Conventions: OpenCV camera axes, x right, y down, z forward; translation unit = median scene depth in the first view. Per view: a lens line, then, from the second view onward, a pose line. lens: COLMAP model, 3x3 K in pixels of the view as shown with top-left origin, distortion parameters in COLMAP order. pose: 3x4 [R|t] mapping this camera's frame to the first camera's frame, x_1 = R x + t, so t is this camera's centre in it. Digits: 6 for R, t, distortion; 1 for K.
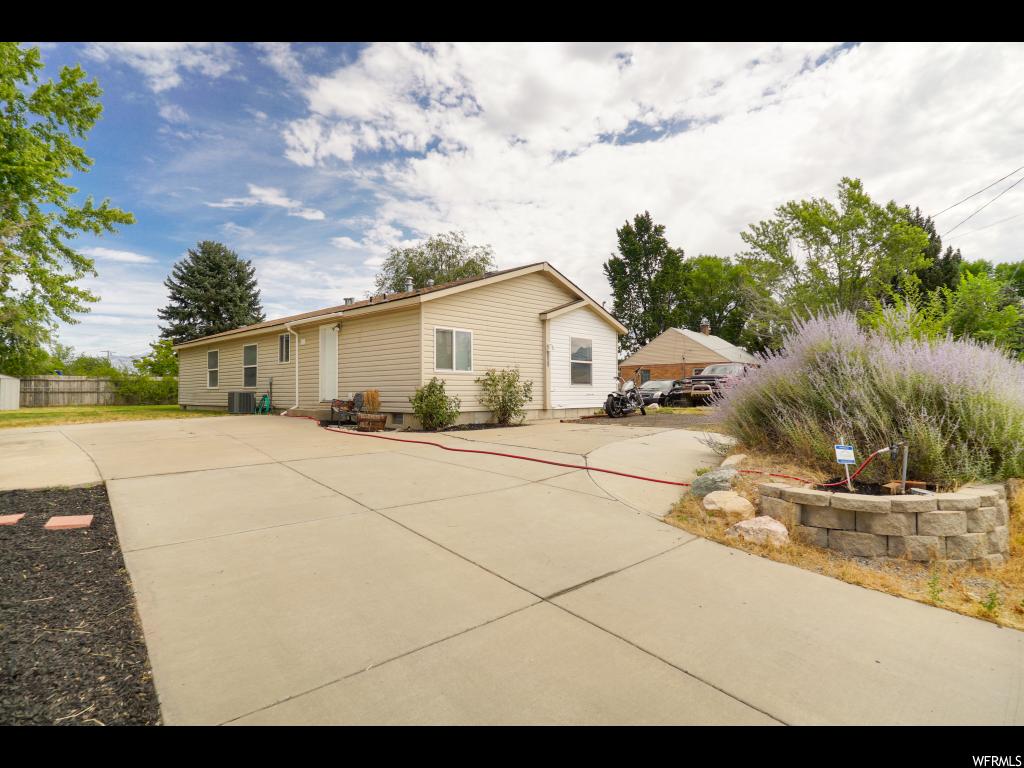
lens RADIAL K [[537.3, 0, 508.3], [0, 537.3, 380.7], [0, 0, 1]] dist [-0.051773, 0.020915]
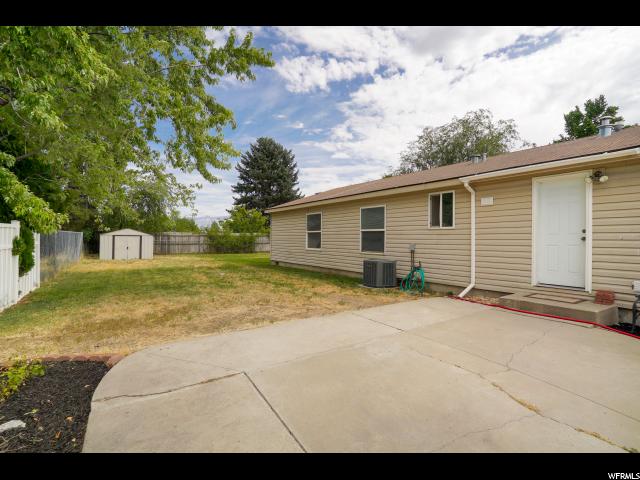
lens RADIAL K [[335.8, 0, 323.5], [0, 335.8, 240.6], [0, 0, 1]] dist [-0.051773, 0.020915]
pose [[0.964317, 0.017449, -0.264176, -0.183314], [-0.011643, 0.999655, 0.023527, -0.009898], [0.264496, -0.019612, 0.964187, 0.185130]]
